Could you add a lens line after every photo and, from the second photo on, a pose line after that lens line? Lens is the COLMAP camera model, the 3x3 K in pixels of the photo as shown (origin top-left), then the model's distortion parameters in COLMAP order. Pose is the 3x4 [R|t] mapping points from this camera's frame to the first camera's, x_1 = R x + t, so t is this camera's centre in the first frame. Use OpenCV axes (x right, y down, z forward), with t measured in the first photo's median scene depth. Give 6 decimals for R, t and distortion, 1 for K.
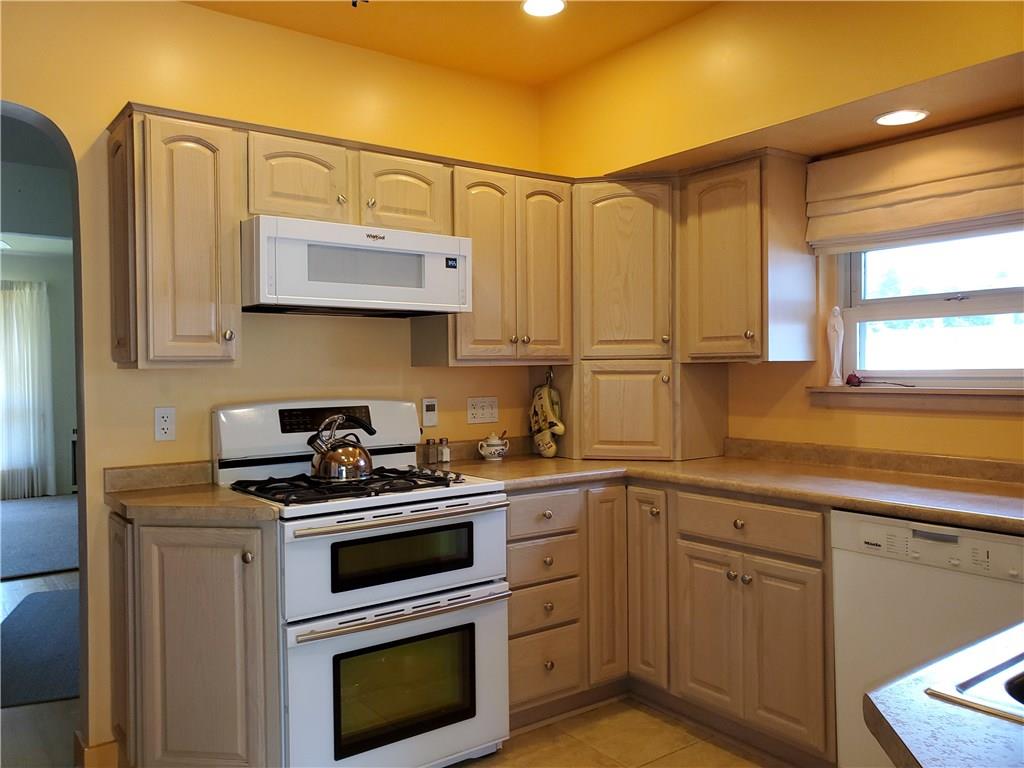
lens RADIAL K [[806.9, 0, 506.5], [0, 806.9, 386.7], [0, 0, 1]] dist [0.048079, -0.007951]
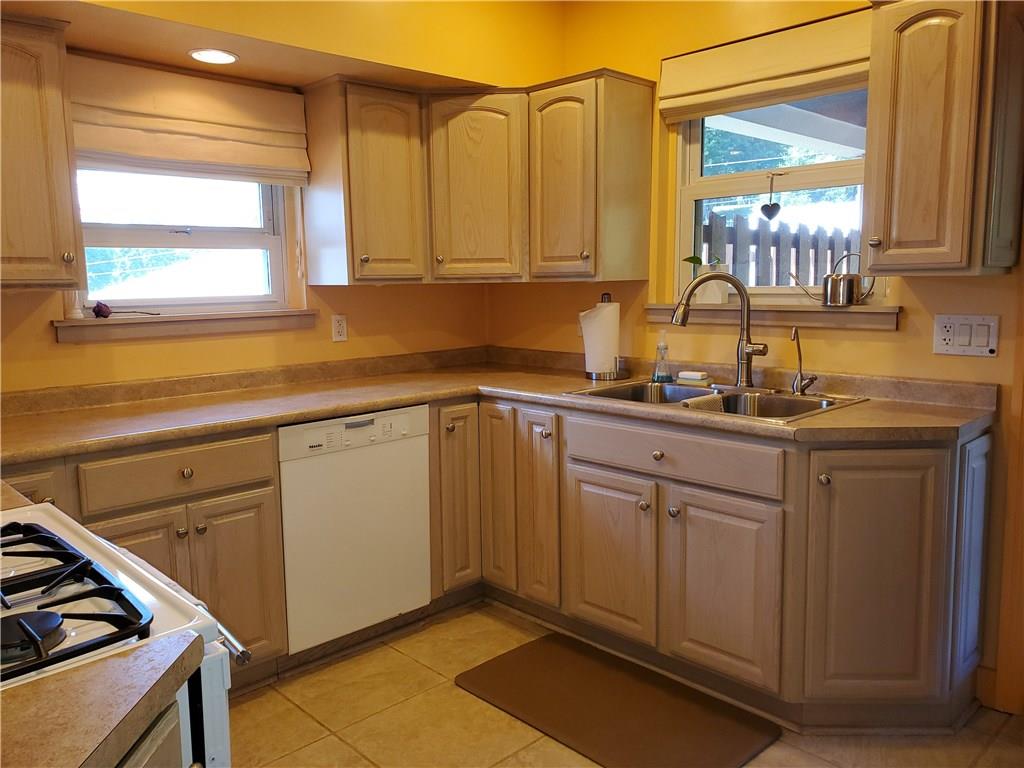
lens RADIAL K [[806.9, 0, 510.8], [0, 806.9, 378.1], [0, 0, 1]] dist [0.048079, -0.007951]
pose [[-0.129484, -0.114304, 0.984971, -0.624621], [0.037645, 0.992051, 0.120075, -0.029182], [-0.990867, 0.052627, -0.124152, 0.738632]]
